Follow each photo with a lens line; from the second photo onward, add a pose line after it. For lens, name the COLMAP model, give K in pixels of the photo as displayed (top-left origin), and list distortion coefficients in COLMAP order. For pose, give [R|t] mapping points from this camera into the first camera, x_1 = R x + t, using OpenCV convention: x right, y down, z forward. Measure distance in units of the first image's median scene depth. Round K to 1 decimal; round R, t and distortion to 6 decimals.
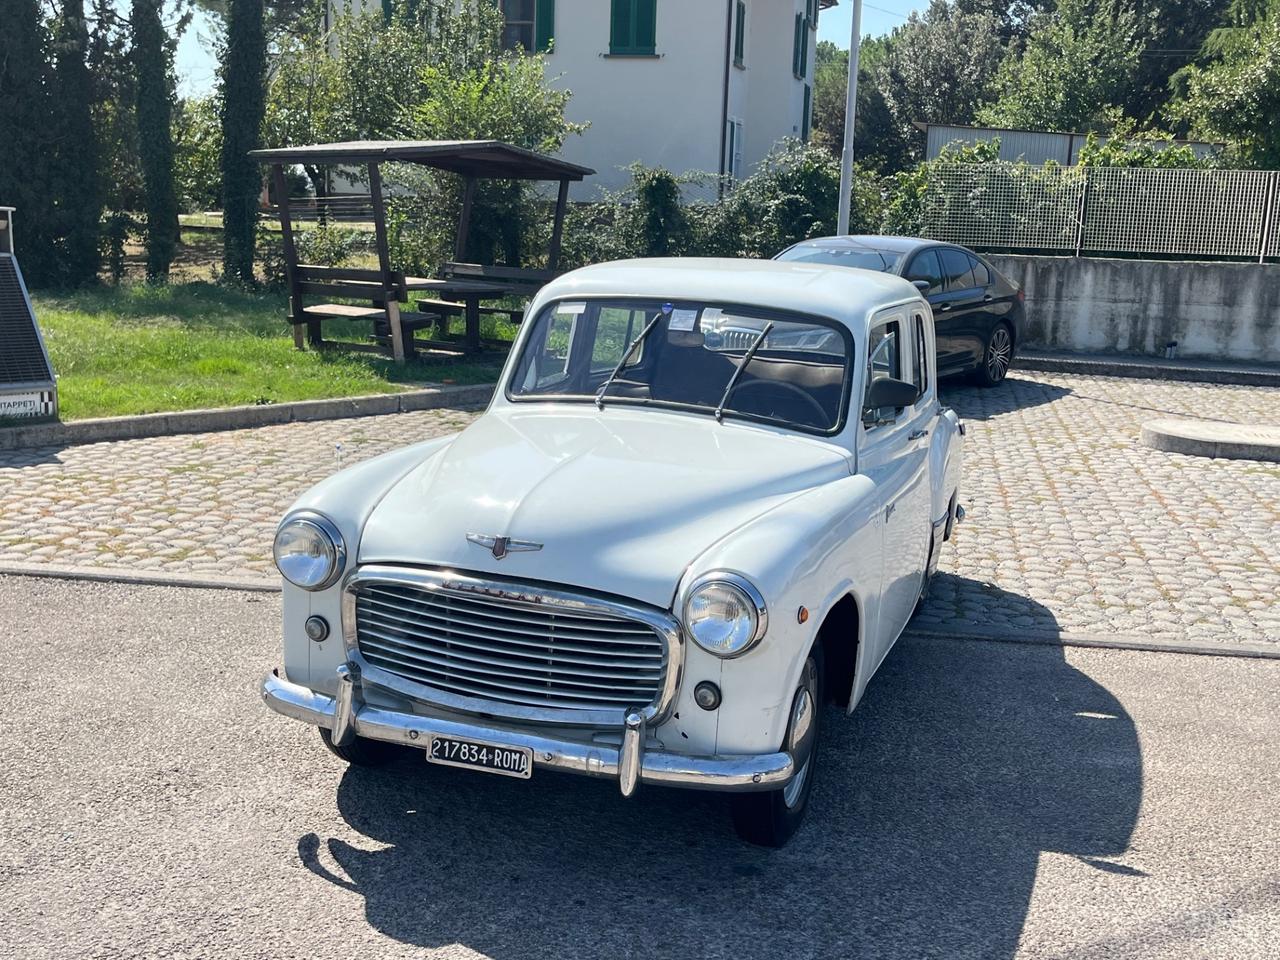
lens RADIAL K [[1417.7, 0, 643.7], [0, 1417.7, 479.8], [0, 0, 1]] dist [0.036679, 0.000000]
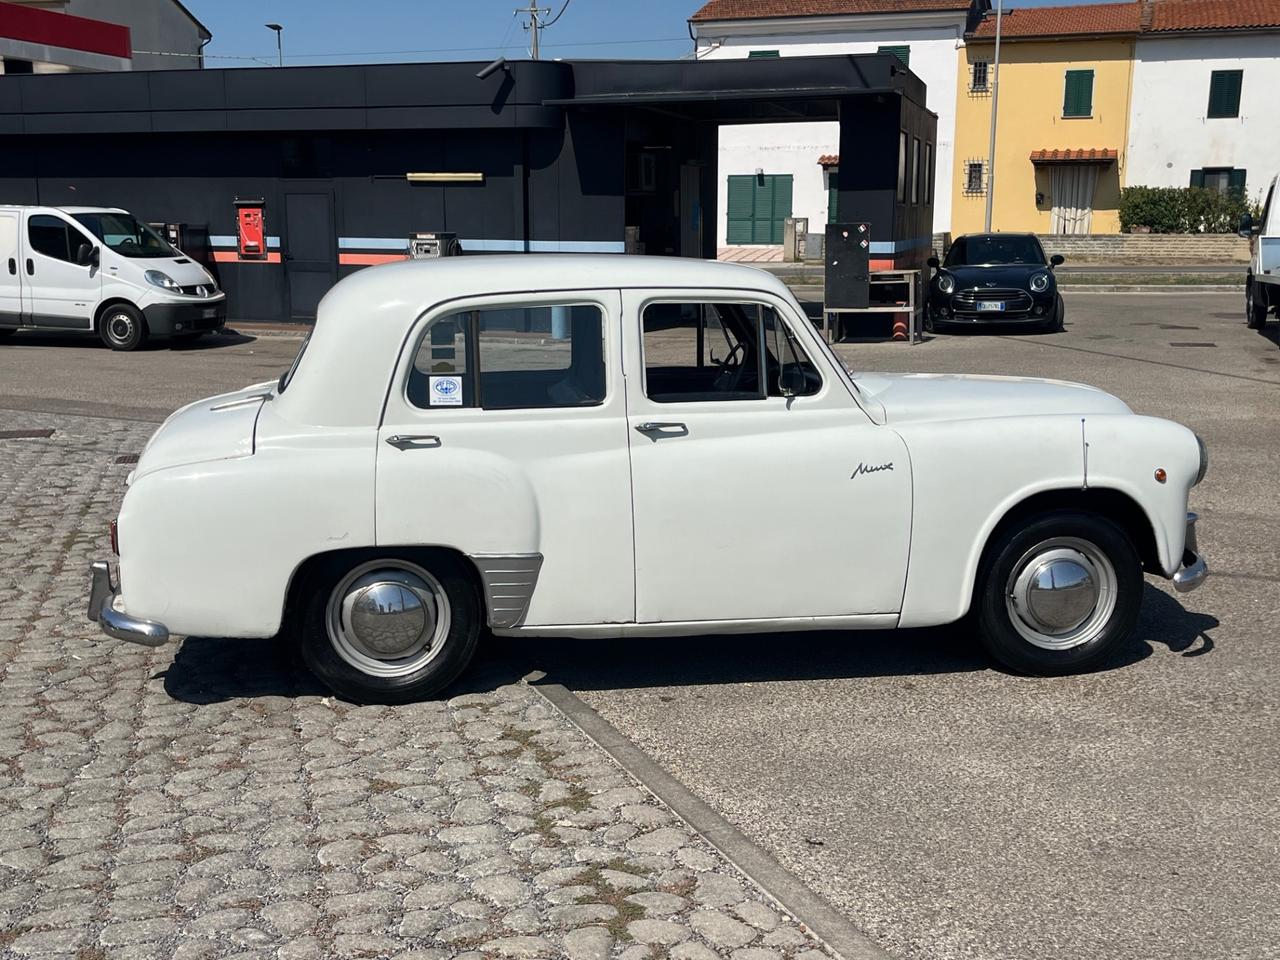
lens RADIAL K [[1417.7, 0, 622.8], [0, 1417.7, 487.5], [0, 0, 1]] dist [0.036679, 0.000000]
pose [[-0.444625, -0.204903, 0.871965, -0.922630], [0.155591, 0.941016, 0.300467, -0.325402], [-0.882100, 0.269265, -0.386518, 1.554686]]
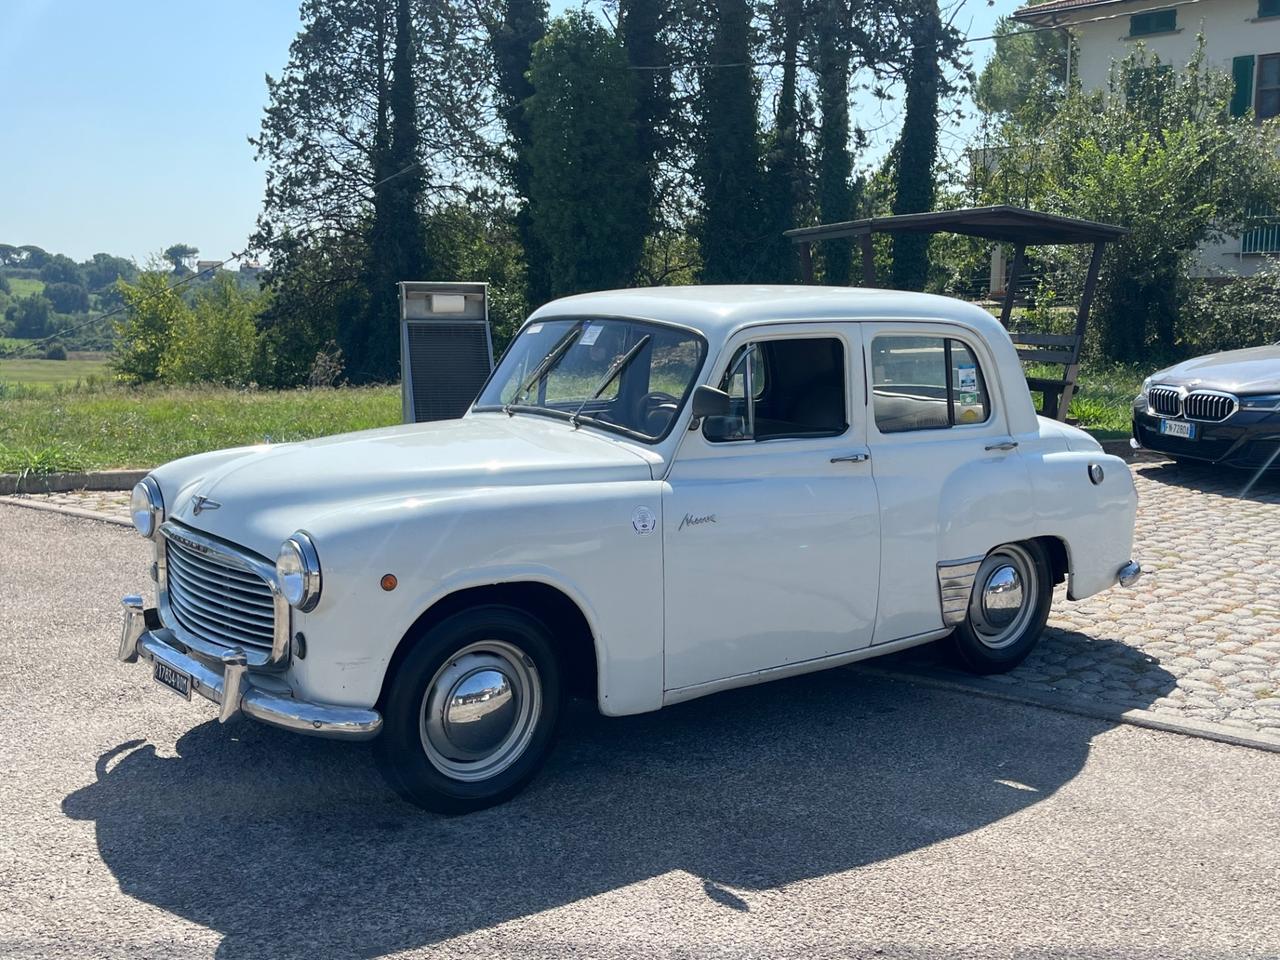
lens RADIAL K [[1417.7, 0, 643.2], [0, 1417.7, 489.9], [0, 0, 1]] dist [0.036679, 0.000000]
pose [[0.840884, 0.043025, -0.539502, 0.615512], [-0.074973, 0.996484, -0.037387, 0.036900], [0.535997, 0.071886, 0.841154, 0.139565]]
